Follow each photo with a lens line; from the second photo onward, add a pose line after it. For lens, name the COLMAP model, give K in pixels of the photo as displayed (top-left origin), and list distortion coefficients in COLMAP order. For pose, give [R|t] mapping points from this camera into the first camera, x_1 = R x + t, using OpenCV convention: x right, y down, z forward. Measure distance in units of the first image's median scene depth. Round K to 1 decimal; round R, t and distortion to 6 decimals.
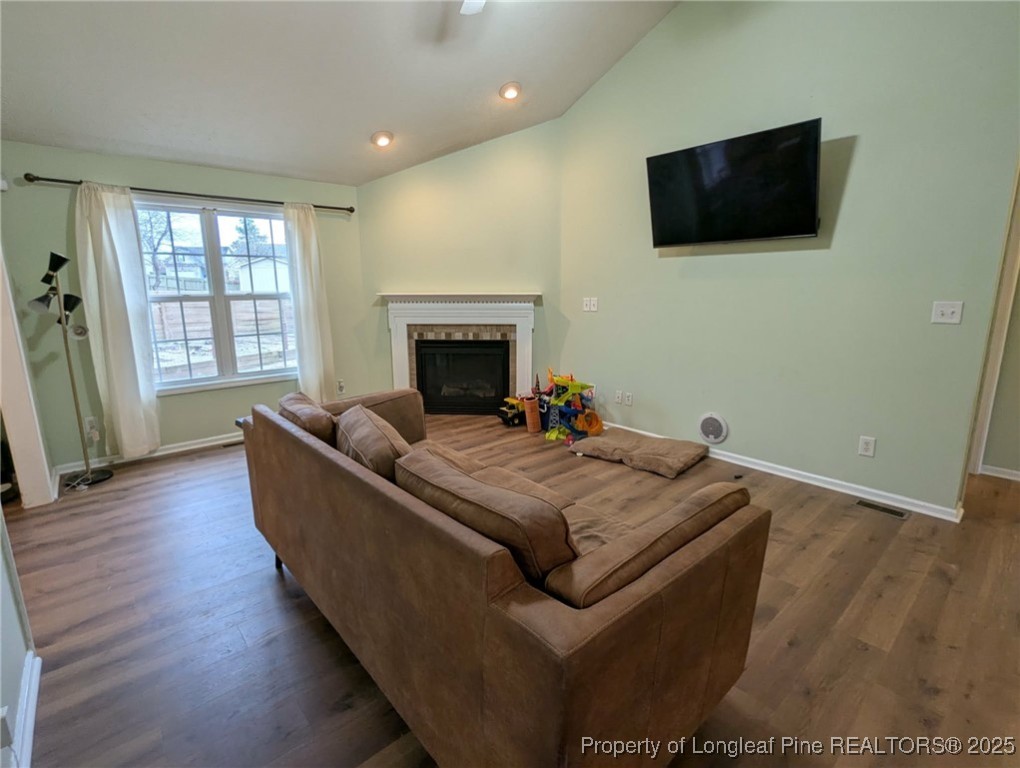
lens RADIAL K [[487.6, 0, 508.1], [0, 487.6, 383.8], [0, 0, 1]] dist [-0.006595, -0.001015]
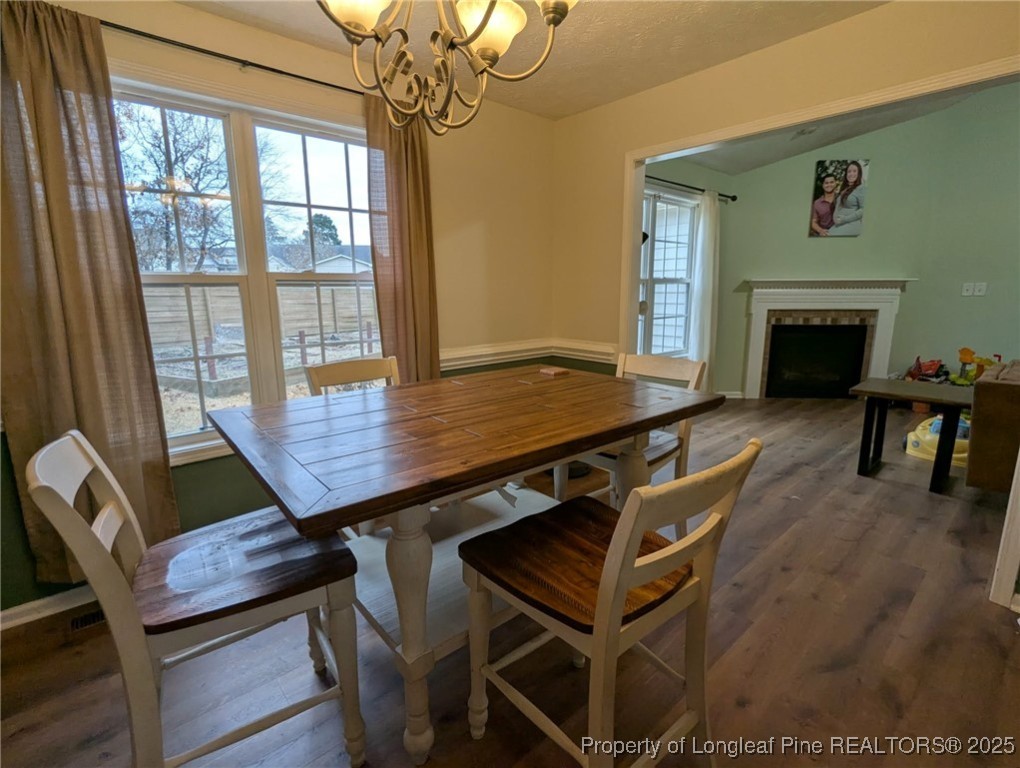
lens RADIAL K [[487.6, 0, 512.7], [0, 487.6, 380.5], [0, 0, 1]] dist [-0.006595, -0.001015]
pose [[0.999957, 0.001608, -0.009101, -0.737658], [-0.001682, 0.999965, -0.008157, 0.037465], [0.009087, 0.008172, 0.999925, -0.033041]]
